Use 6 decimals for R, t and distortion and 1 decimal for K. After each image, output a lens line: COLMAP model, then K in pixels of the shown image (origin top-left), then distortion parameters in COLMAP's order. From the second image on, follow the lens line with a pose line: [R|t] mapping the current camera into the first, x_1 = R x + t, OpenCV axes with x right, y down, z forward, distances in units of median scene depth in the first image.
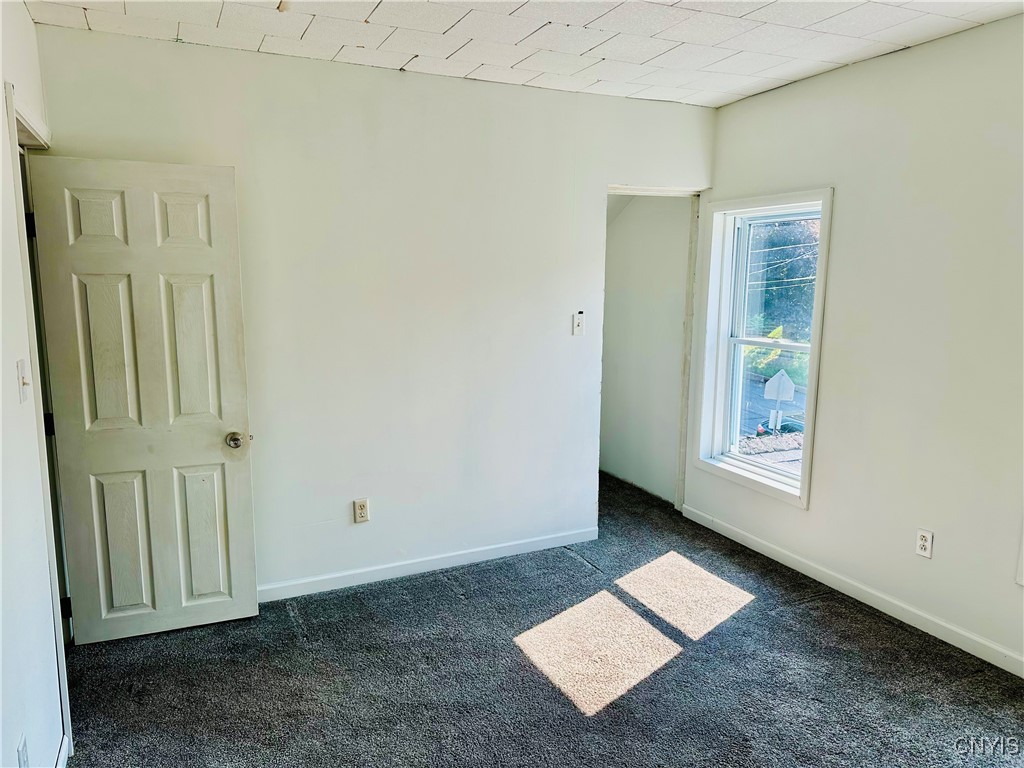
lens RADIAL K [[723.3, 0, 515.8], [0, 723.3, 387.1], [0, 0, 1]] dist [0.089499, -0.127550]
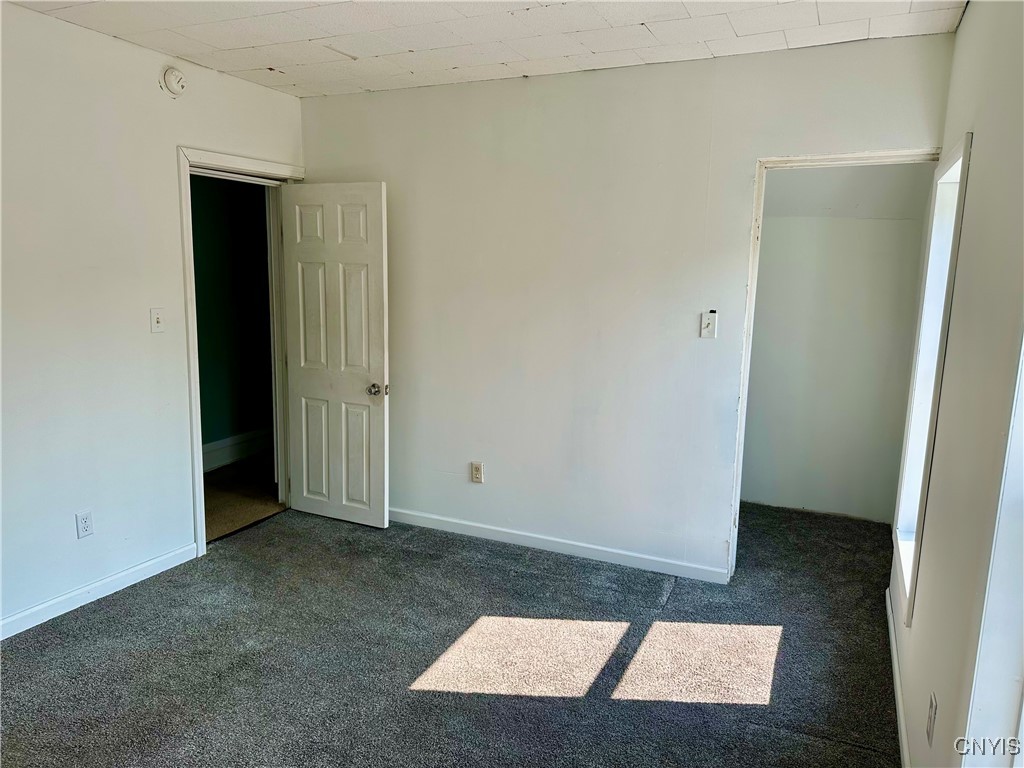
lens RADIAL K [[723.3, 0, 505.7], [0, 723.3, 381.5], [0, 0, 1]] dist [0.089499, -0.127550]
pose [[0.635124, 0.128580, -0.761633, 0.758869], [-0.133216, 0.989506, 0.055960, -0.046660], [0.760835, 0.065920, 0.645588, 0.336085]]
